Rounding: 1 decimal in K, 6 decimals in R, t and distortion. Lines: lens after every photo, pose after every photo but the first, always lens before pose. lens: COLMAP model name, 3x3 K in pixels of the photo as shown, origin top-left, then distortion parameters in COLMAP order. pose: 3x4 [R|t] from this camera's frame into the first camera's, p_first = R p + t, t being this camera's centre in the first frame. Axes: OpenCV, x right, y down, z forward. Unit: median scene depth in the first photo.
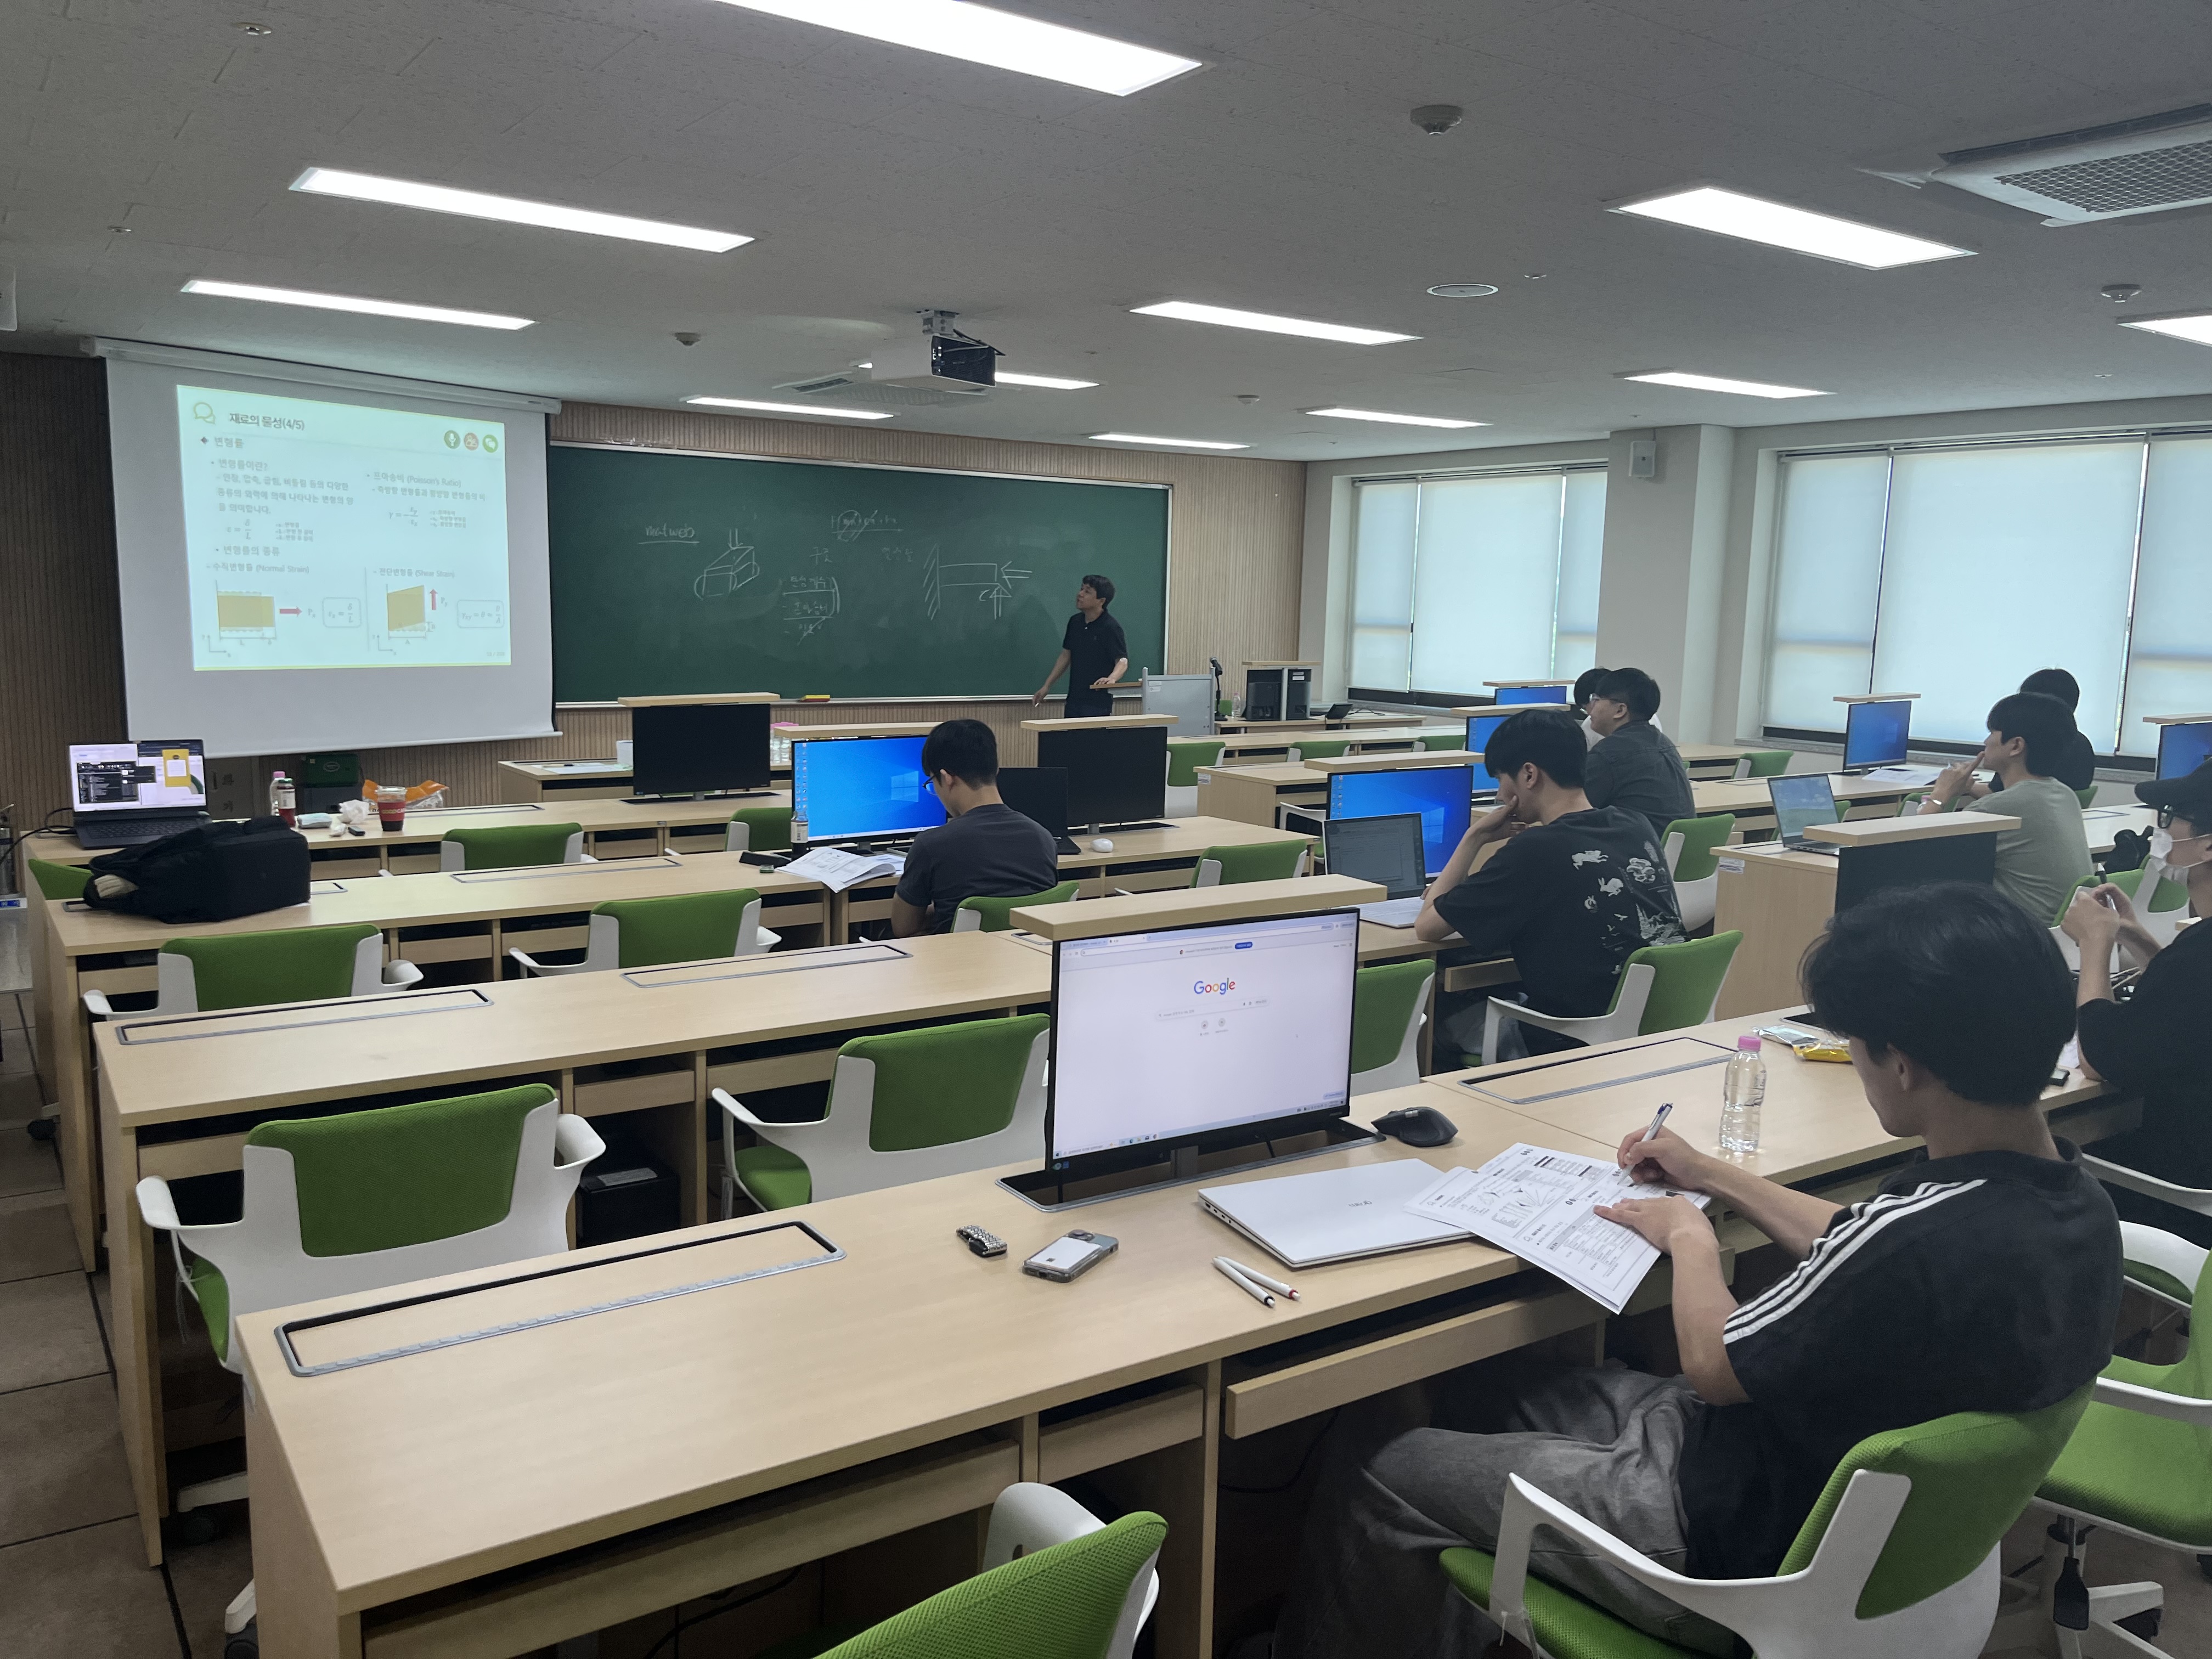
lens RADIAL K [[1675.0, 0, 1100.5], [0, 1675.0, 834.8], [0, 0, 1]] dist [0.030294, -0.006566]
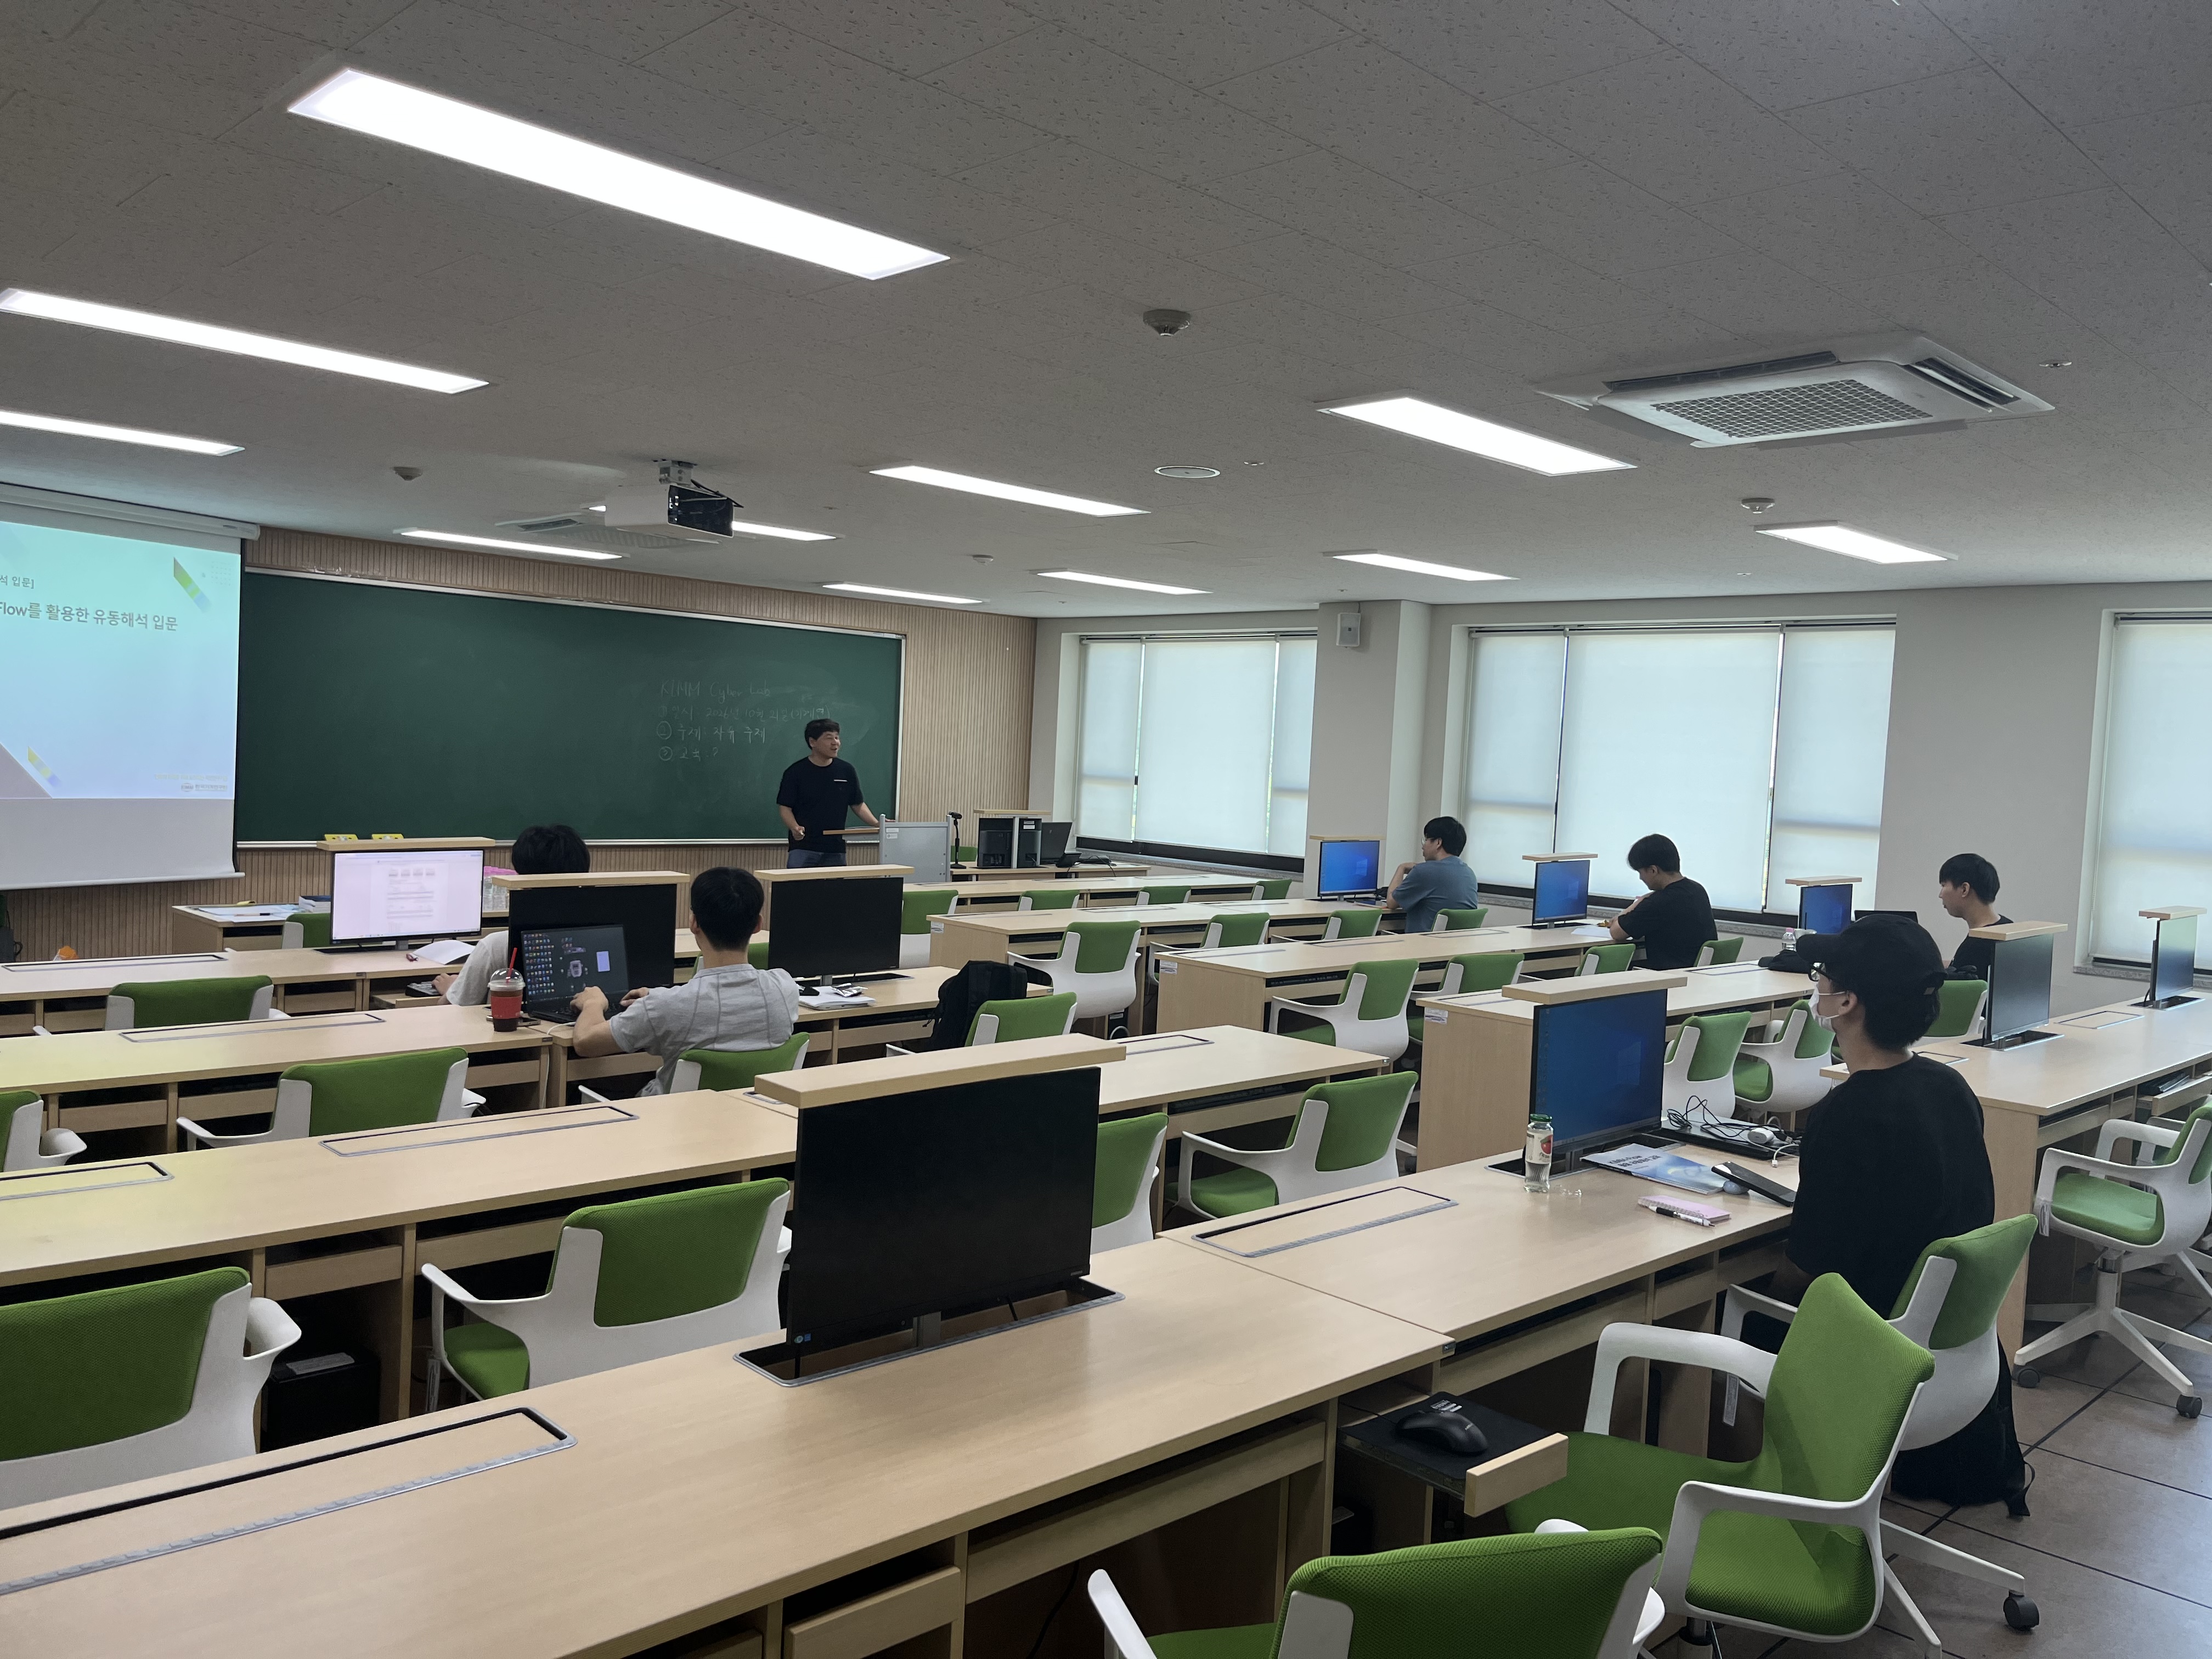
lens RADIAL K [[1673.6, 0, 1111.1], [0, 1673.6, 835.2], [0, 0, 1]] dist [0.069851, -0.081577]
pose [[0.985317, 0.016795, 0.169907, -0.007722], [-0.002527, 0.996476, -0.083844, -0.005806], [-0.170716, 0.082184, 0.981887, -0.012350]]
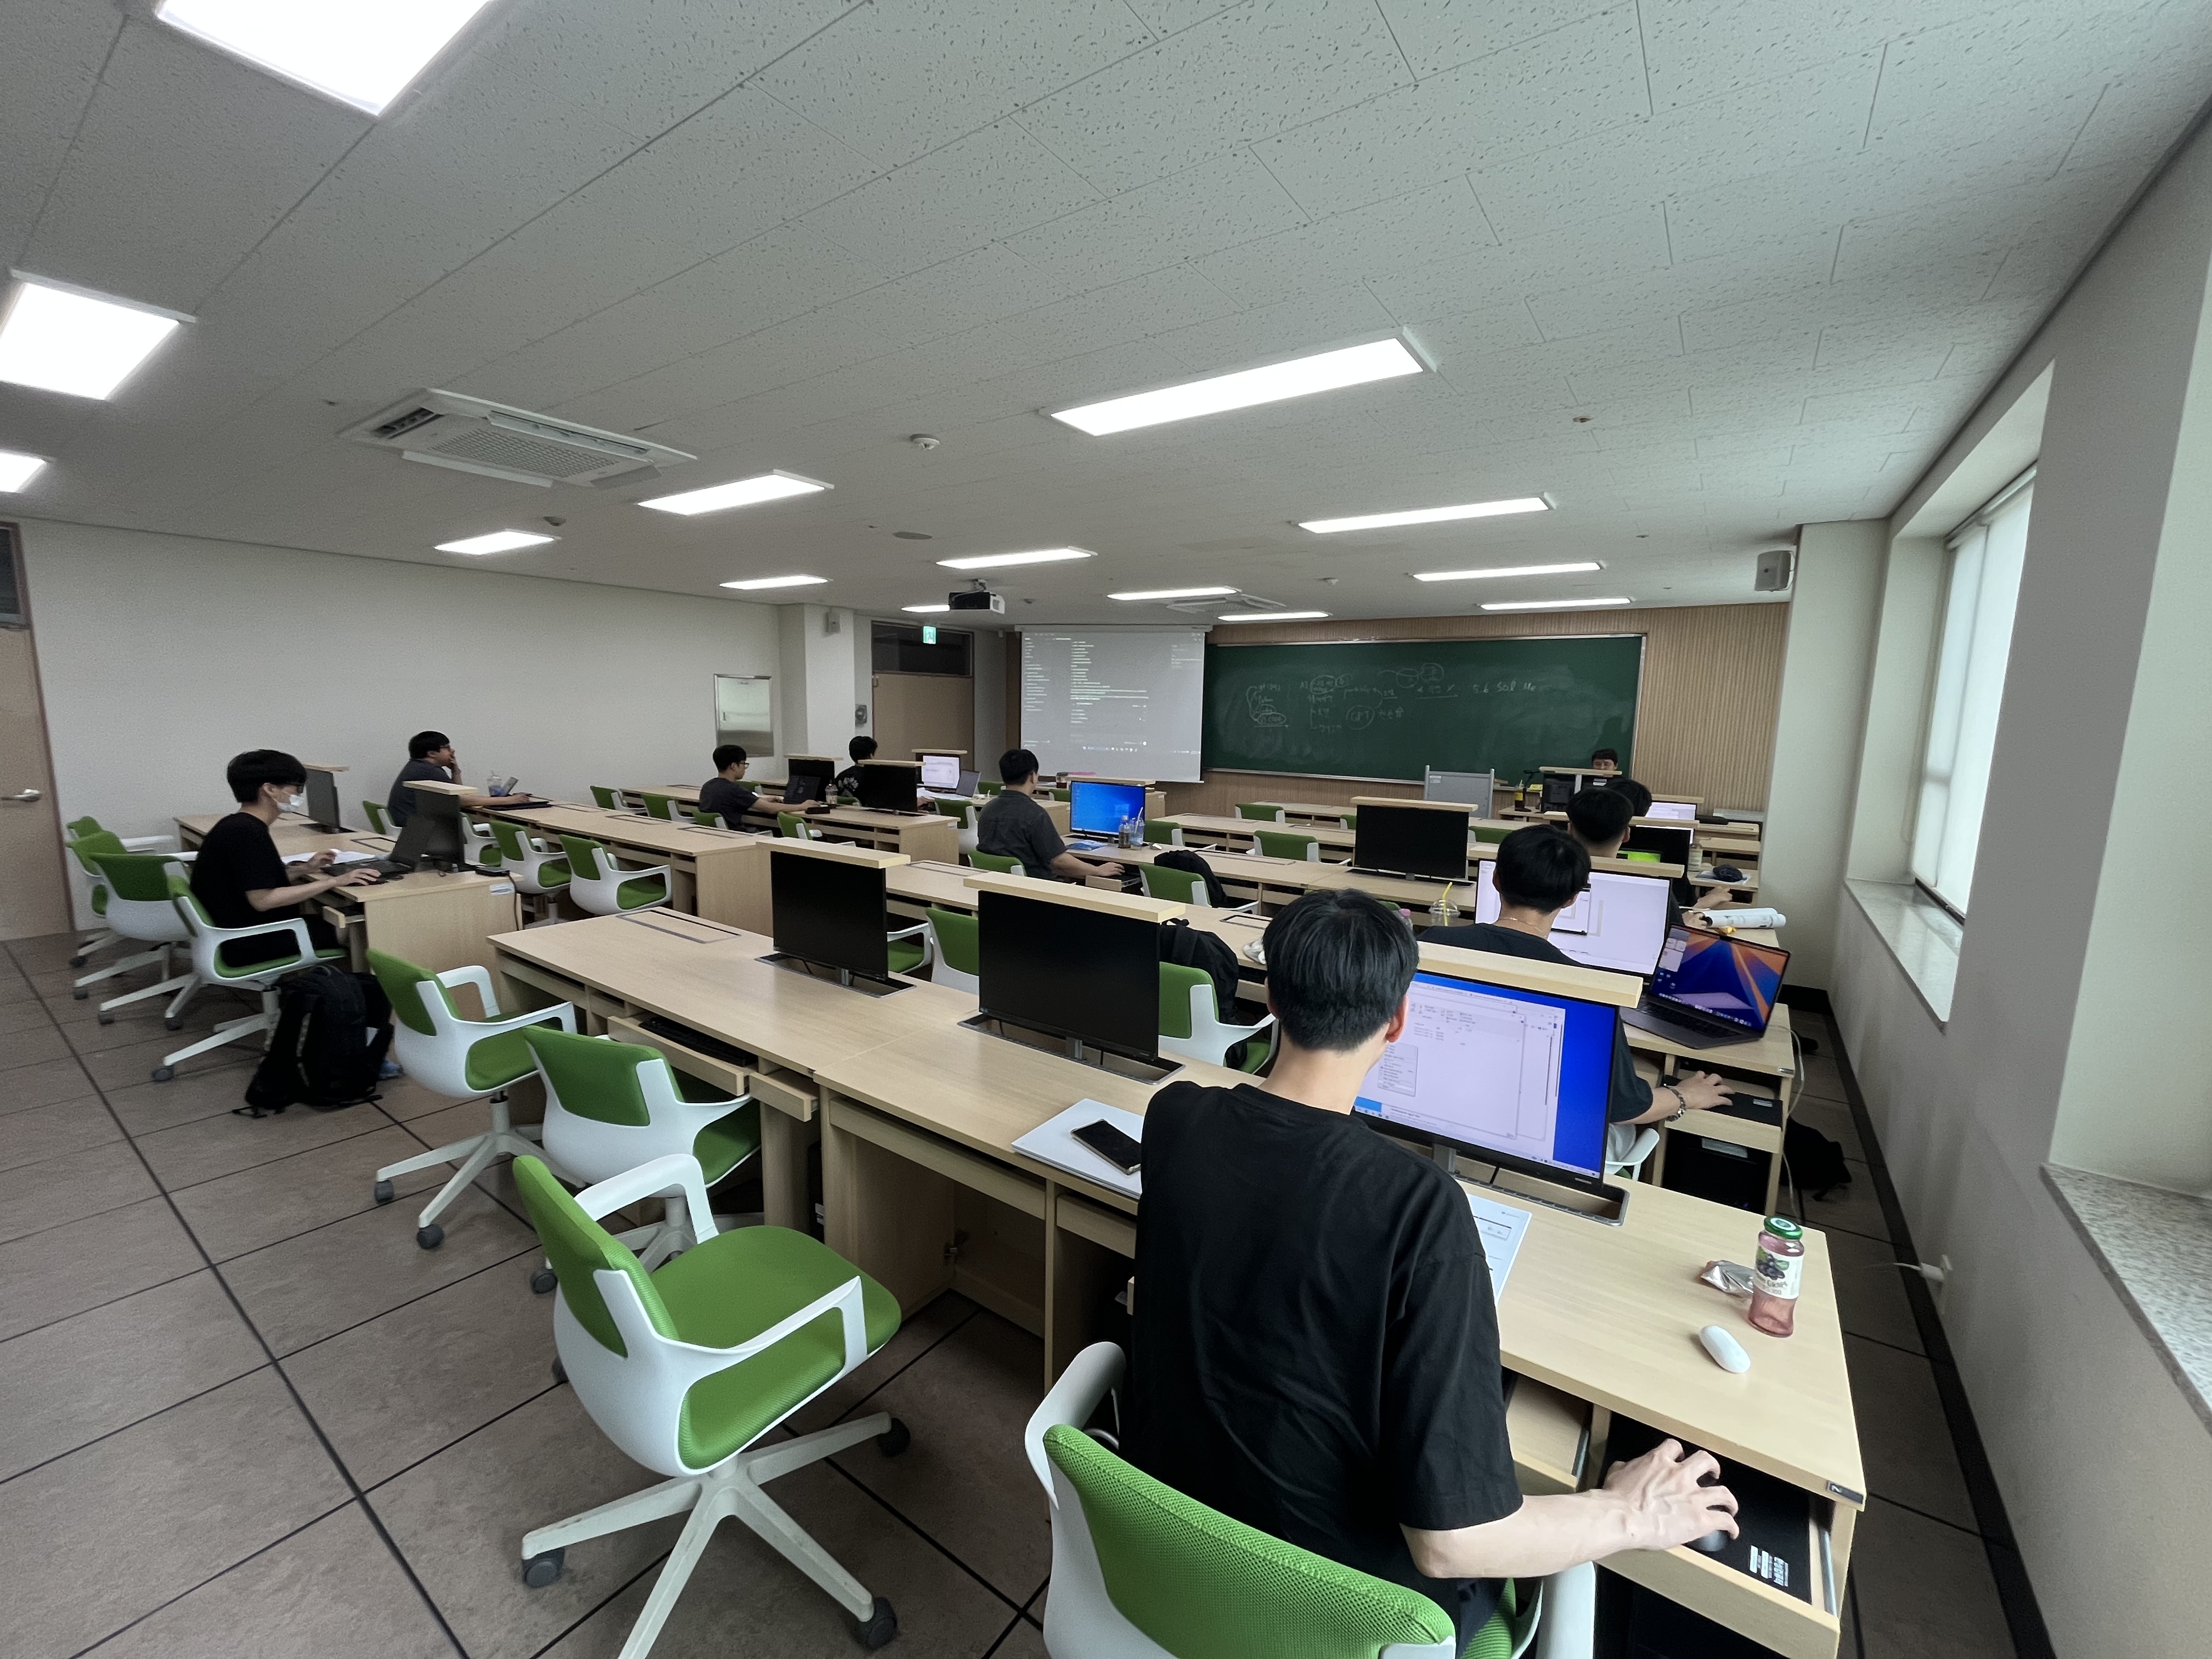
lens RADIAL K [[888.7, 0, 1111.8], [0, 888.7, 823.0], [0, 0, 1]] dist [-0.000251, -0.000216]
pose [[0.358704, 0.107131, -0.927284, 0.881421], [-0.142458, 0.988038, 0.059042, -0.077662], [0.922517, 0.110920, 0.369674, 0.638641]]
